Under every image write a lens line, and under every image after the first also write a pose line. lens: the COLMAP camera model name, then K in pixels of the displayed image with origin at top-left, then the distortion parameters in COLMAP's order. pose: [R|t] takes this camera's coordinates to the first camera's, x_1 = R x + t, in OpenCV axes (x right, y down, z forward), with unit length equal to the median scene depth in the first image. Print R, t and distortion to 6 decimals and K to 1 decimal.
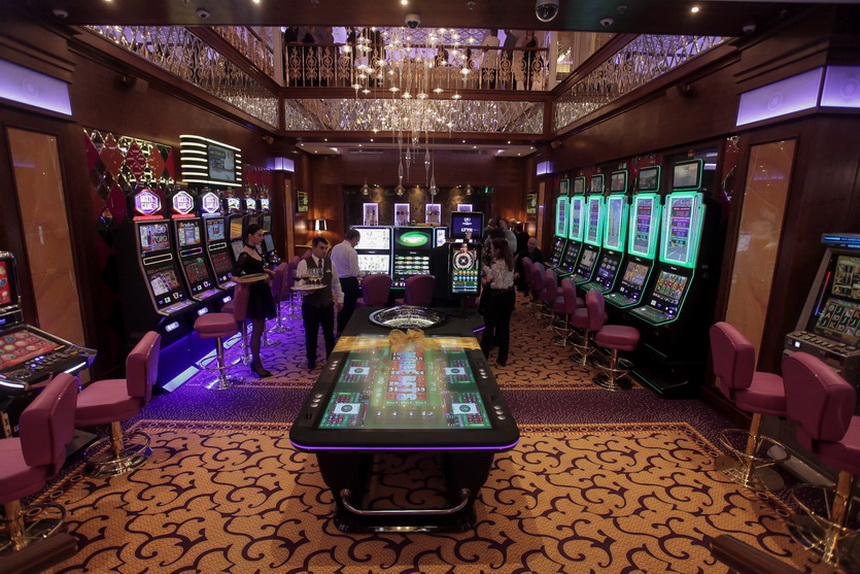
lens RADIAL K [[421.0, 0, 430.0], [0, 421.0, 287.0], [0, 0, 1]] dist [-0.001020, 0.000131]
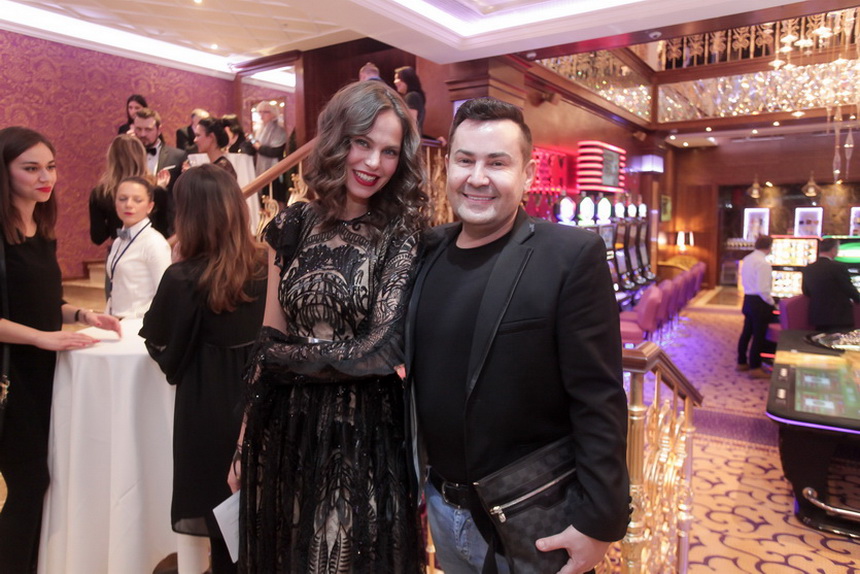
lens RADIAL K [[606.2, 0, 430.0], [0, 606.2, 287.0], [0, 0, 1]] dist [0.002624, 0.003336]
pose [[0.837101, 0.048864, -0.544862, -0.053096], [-0.090267, 0.994688, -0.049477, 0.044147], [0.539550, 0.090600, 0.837065, -0.196104]]
